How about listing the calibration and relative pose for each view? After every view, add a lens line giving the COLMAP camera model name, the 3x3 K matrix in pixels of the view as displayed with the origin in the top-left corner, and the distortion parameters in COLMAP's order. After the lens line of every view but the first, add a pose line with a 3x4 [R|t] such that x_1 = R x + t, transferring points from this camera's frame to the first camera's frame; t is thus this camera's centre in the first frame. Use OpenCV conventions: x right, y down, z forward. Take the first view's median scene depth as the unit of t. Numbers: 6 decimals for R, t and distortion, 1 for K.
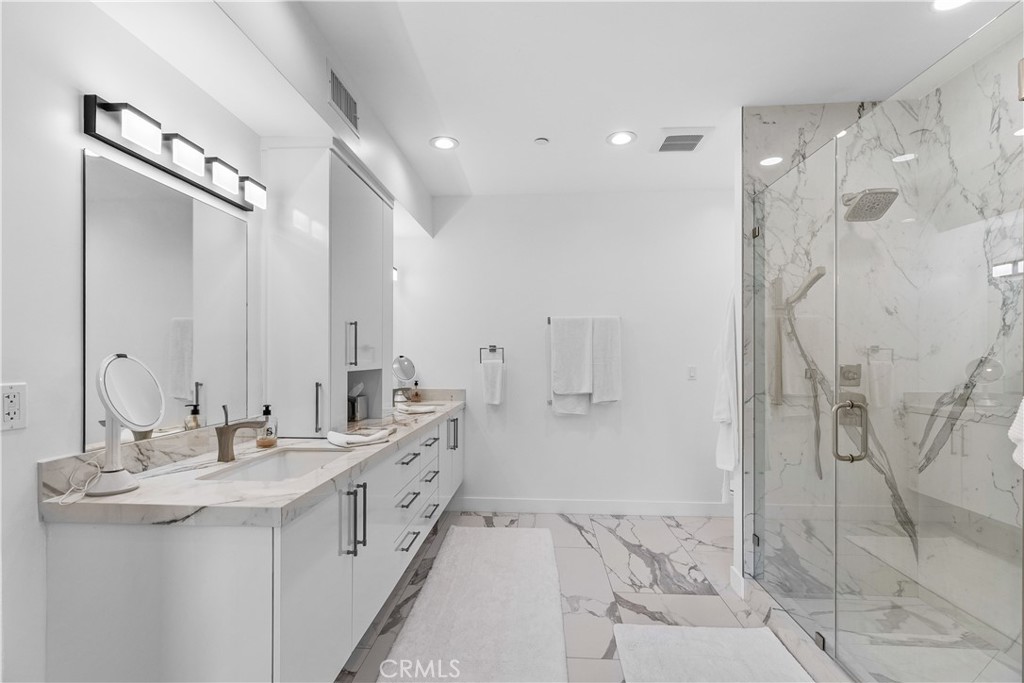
lens RADIAL K [[469.0, 0, 512.4], [0, 469.0, 357.4], [0, 0, 1]] dist [0.008722, -0.000064]
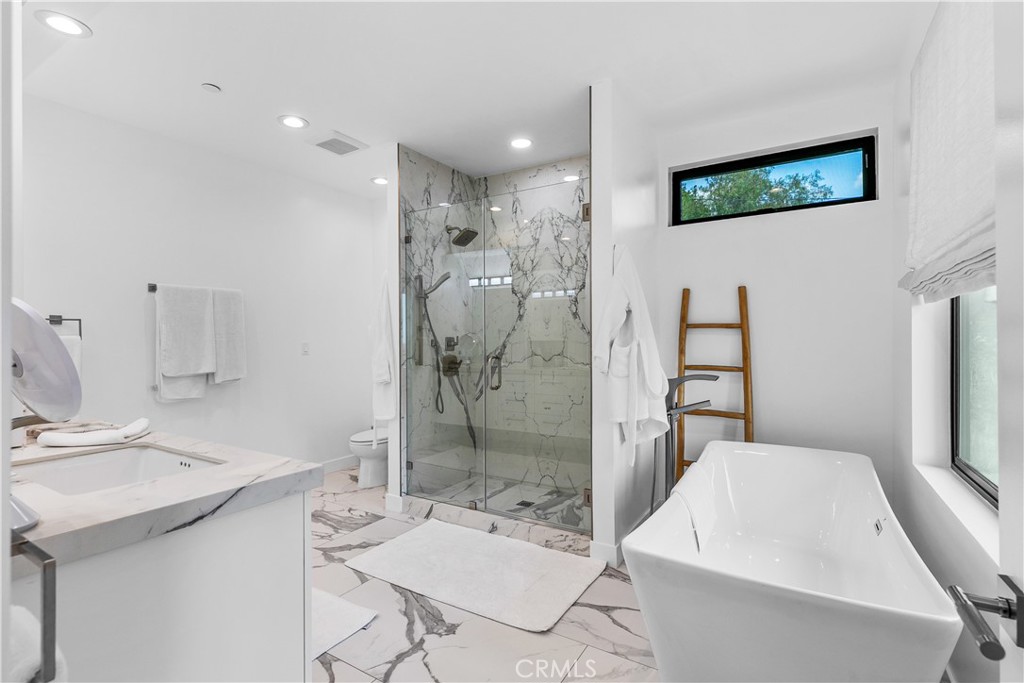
lens RADIAL K [[482.9, 0, 512.0], [0, 482.9, 341.5], [0, 0, 1]] dist [0.000514, 0.000128]
pose [[0.470594, -0.006682, 0.882325, -0.571888], [0.008099, 0.999962, 0.003253, 0.026620], [-0.882313, 0.005615, 0.470630, 0.078410]]
